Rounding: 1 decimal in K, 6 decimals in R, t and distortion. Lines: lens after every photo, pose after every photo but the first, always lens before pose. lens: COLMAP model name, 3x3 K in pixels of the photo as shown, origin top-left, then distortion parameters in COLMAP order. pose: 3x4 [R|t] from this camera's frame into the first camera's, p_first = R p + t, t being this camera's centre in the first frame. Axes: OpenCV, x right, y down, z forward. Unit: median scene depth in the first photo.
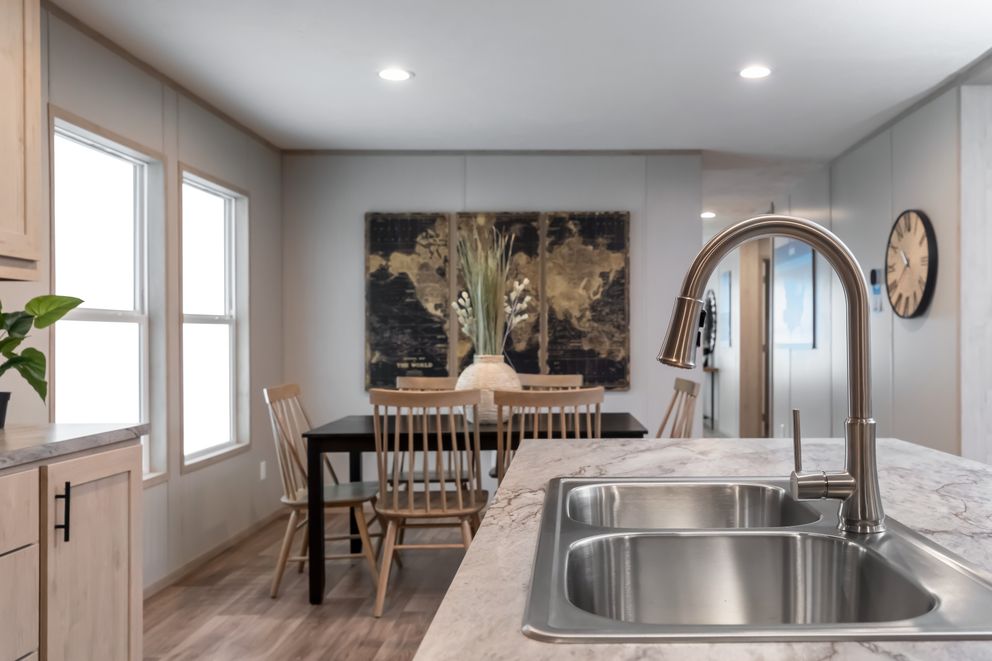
lens RADIAL K [[881.6, 0, 504.1], [0, 881.6, 328.5], [0, 0, 1]] dist [-0.014815, -0.006225]
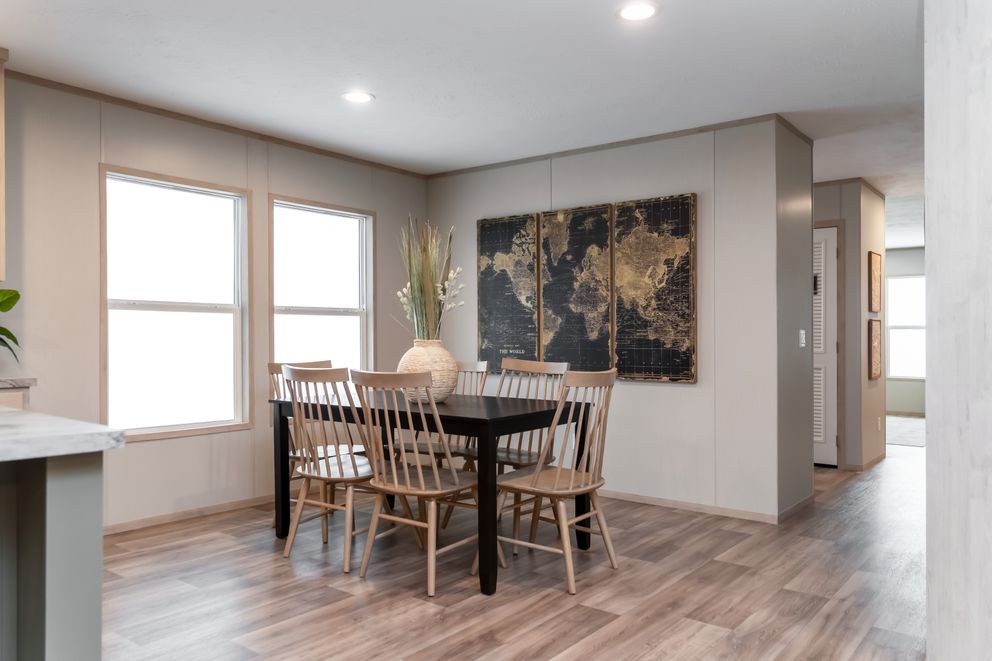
lens RADIAL K [[712.9, 0, 512.1], [0, 712.9, 326.6], [0, 0, 1]] dist [-0.004280, -0.003118]
pose [[0.791422, -0.001167, -0.611269, 0.454685], [-0.001628, 0.999991, -0.004017, 0.013299], [0.611268, 0.004175, 0.791413, 0.280590]]
